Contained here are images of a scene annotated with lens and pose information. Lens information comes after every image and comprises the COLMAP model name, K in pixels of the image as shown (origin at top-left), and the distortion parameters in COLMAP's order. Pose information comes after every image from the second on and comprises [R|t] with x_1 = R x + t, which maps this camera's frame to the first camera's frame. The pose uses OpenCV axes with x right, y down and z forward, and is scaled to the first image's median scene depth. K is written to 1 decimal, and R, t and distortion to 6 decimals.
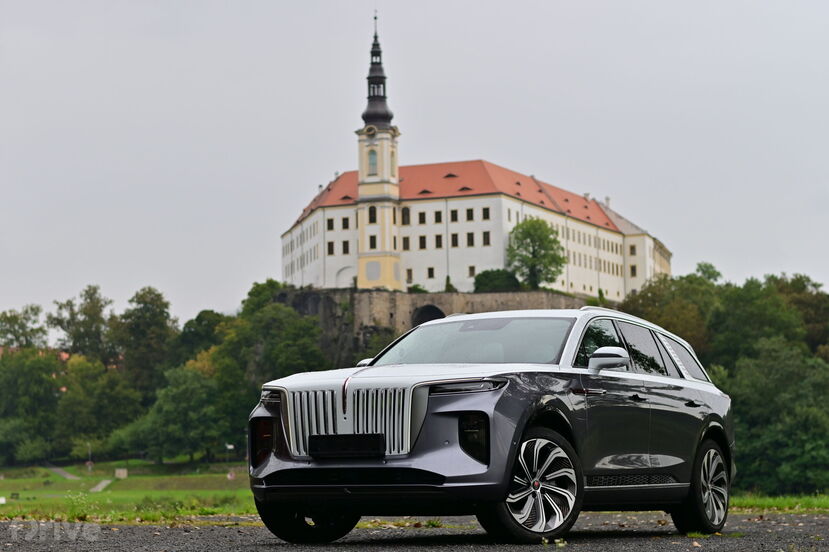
lens RADIAL K [[1849.4, 0, 414.7], [0, 1849.4, 277.2], [0, 0, 1]] dist [-0.025526, 0.000000]
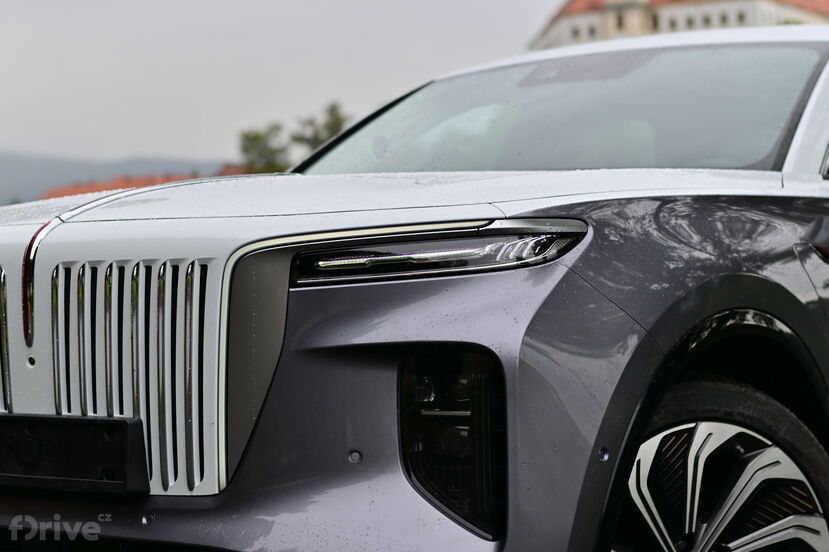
lens RADIAL K [[1849.4, 0, 416.6], [0, 1849.4, 275.2], [0, 0, 1]] dist [-0.025526, 0.000000]
pose [[0.990620, -0.004368, -0.136575, 0.061959], [0.017784, 0.995109, 0.097170, 0.034410], [0.135482, -0.098688, 0.985853, 0.703344]]
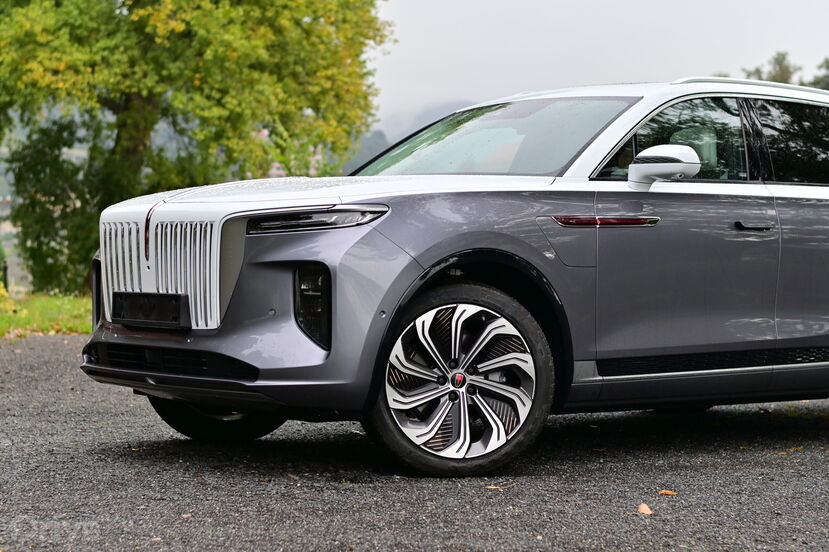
lens RADIAL K [[1849.4, 0, 414.5], [0, 1849.4, 274.7], [0, 0, 1]] dist [-0.025526, 0.000000]
pose [[0.927597, 0.018052, -0.373145, 0.276319], [0.028304, 0.992565, 0.118378, 0.006350], [0.372508, -0.120368, 0.920190, 0.441822]]
